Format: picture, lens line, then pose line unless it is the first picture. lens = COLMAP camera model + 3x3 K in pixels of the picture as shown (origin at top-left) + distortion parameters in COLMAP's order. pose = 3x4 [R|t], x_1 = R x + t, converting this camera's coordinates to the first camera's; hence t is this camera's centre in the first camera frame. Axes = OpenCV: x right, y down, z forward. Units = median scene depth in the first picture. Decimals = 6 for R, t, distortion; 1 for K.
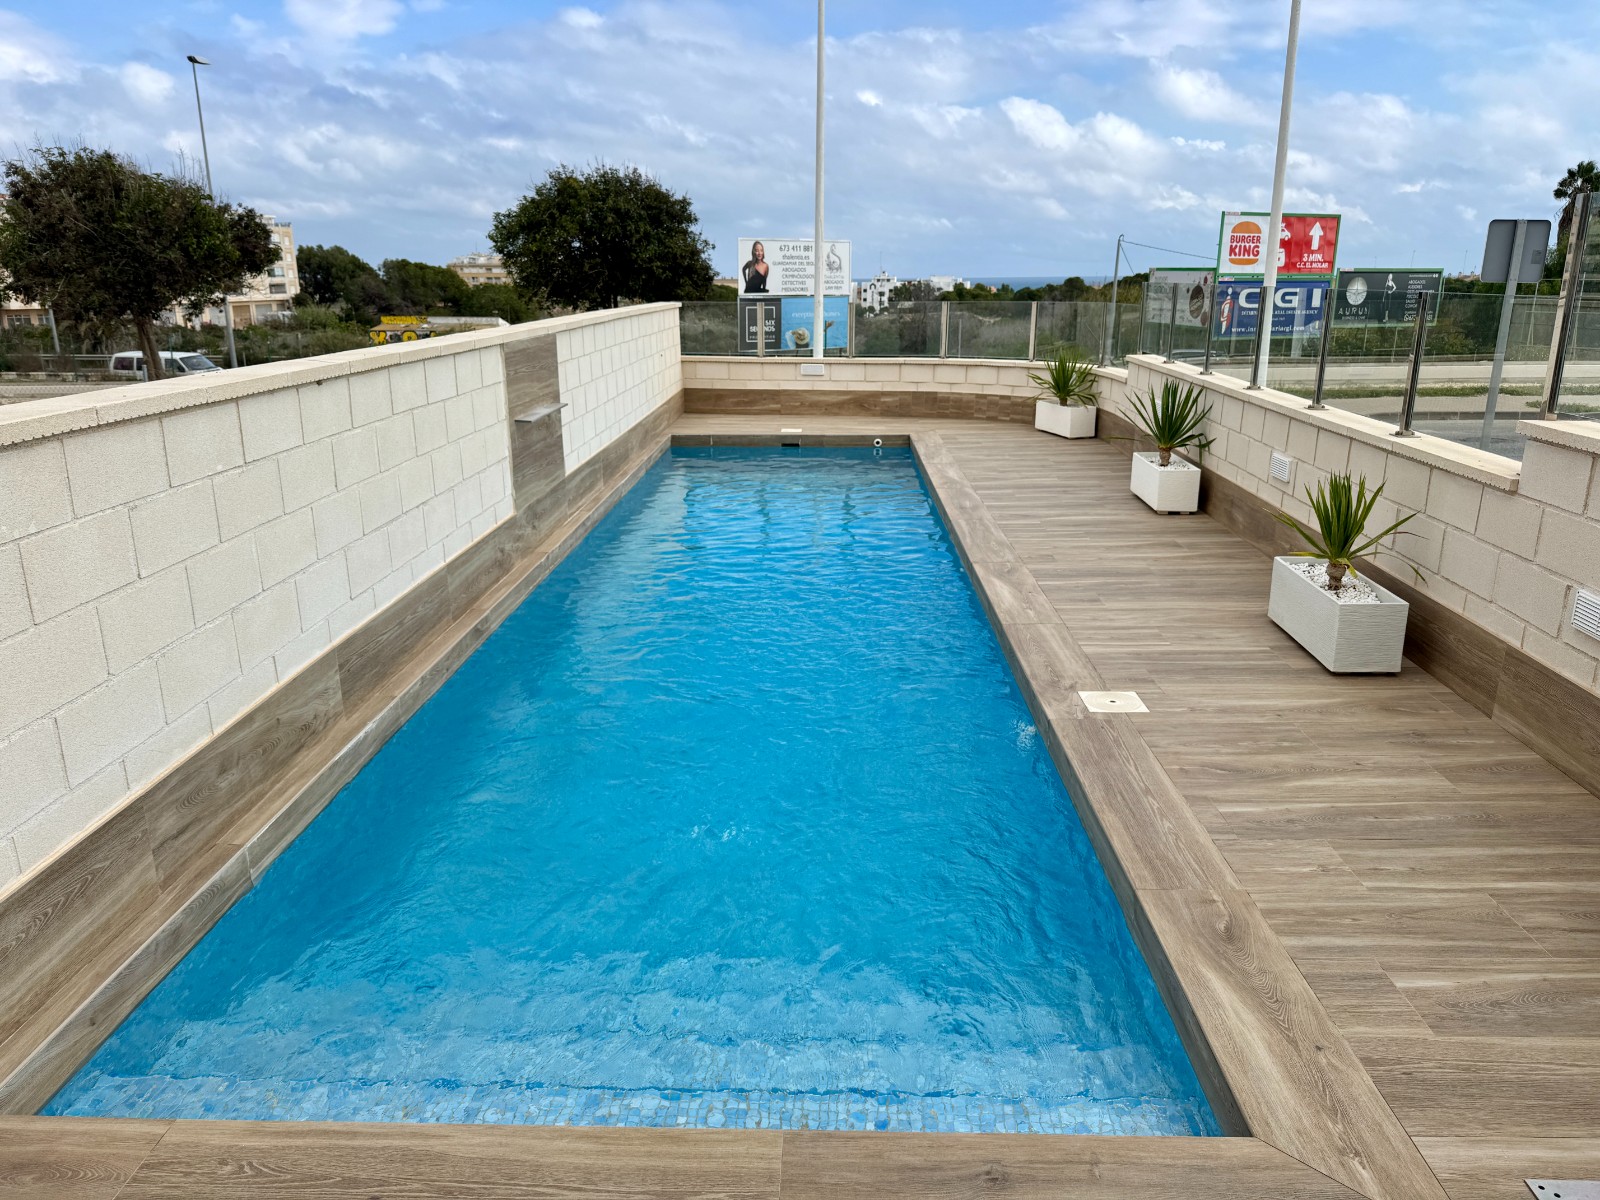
lens RADIAL K [[1128.0, 0, 806.8], [0, 1128.0, 645.7], [0, 0, 1]] dist [0.037546, -0.057572]
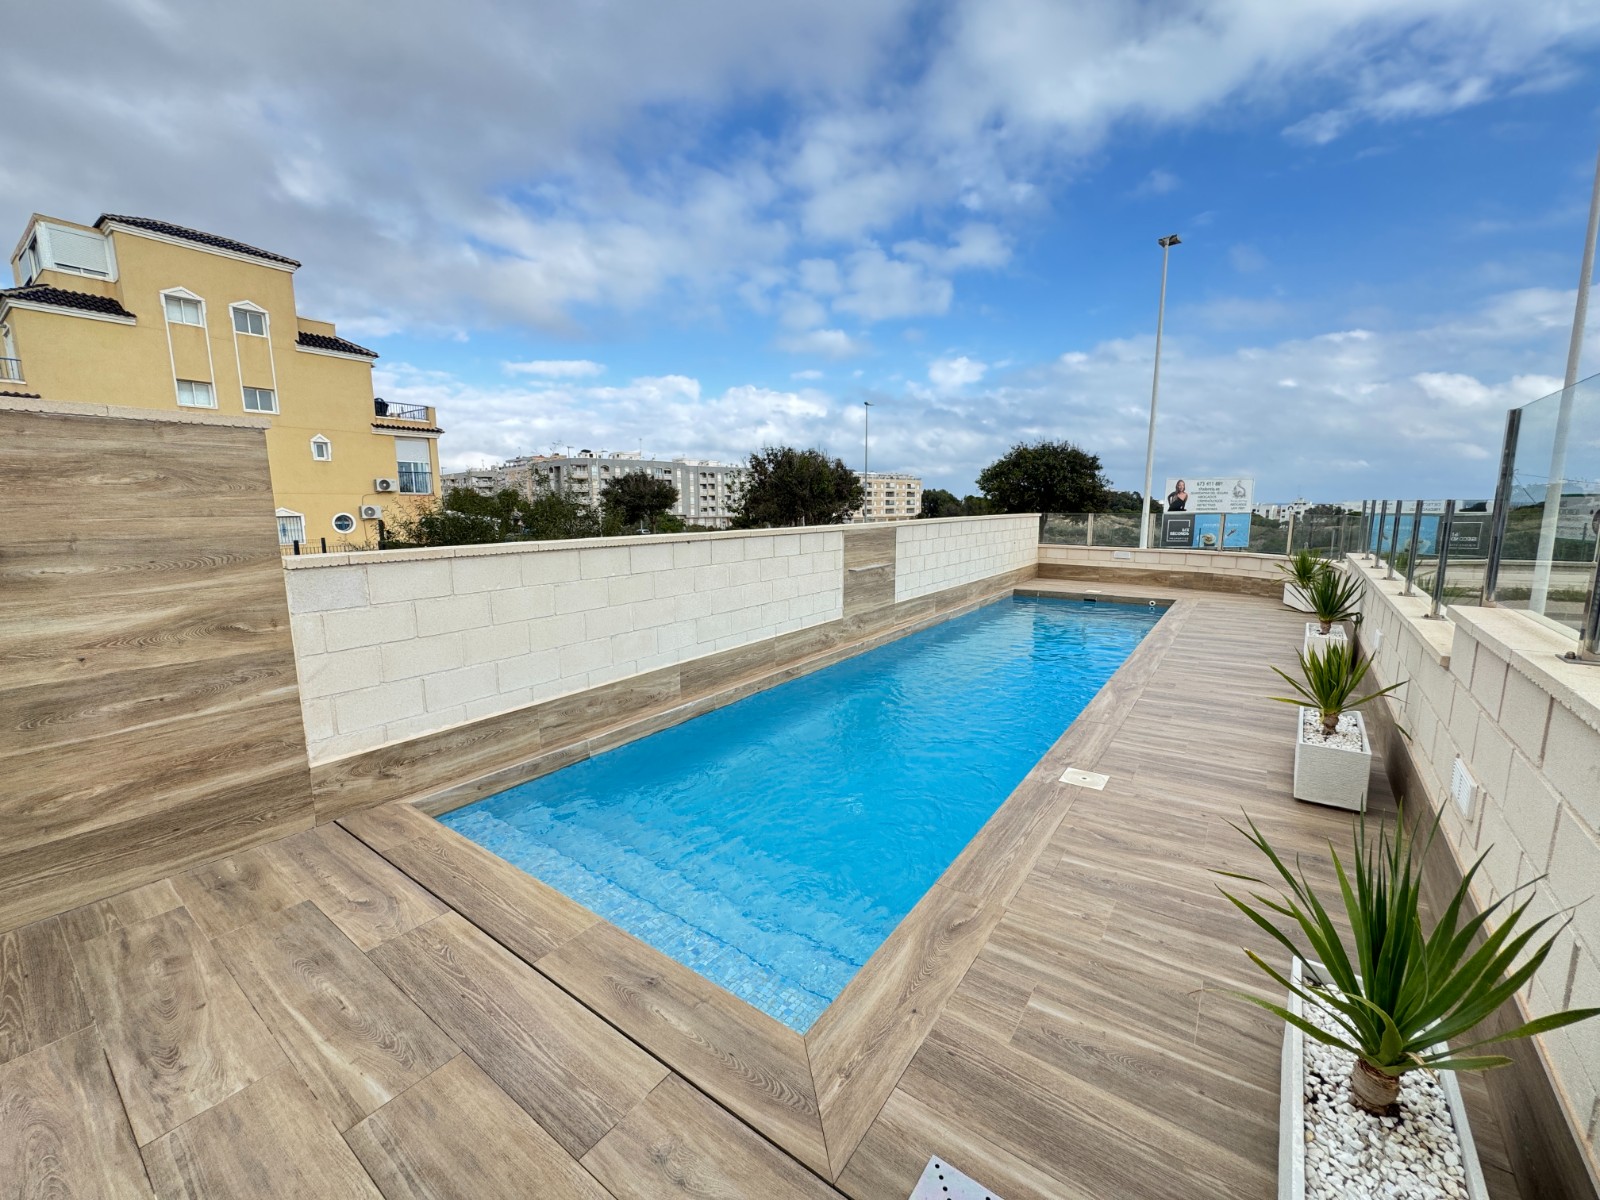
lens RADIAL K [[649.7, 0, 800.0], [0, 649.7, 600.0], [0, 0, 1]] dist [-0.001621, 0.000164]
pose [[0.821174, 0.078801, -0.565211, 0.344248], [-0.171921, 0.978568, -0.113347, -0.012766], [0.544166, 0.190250, 0.817122, 0.077483]]
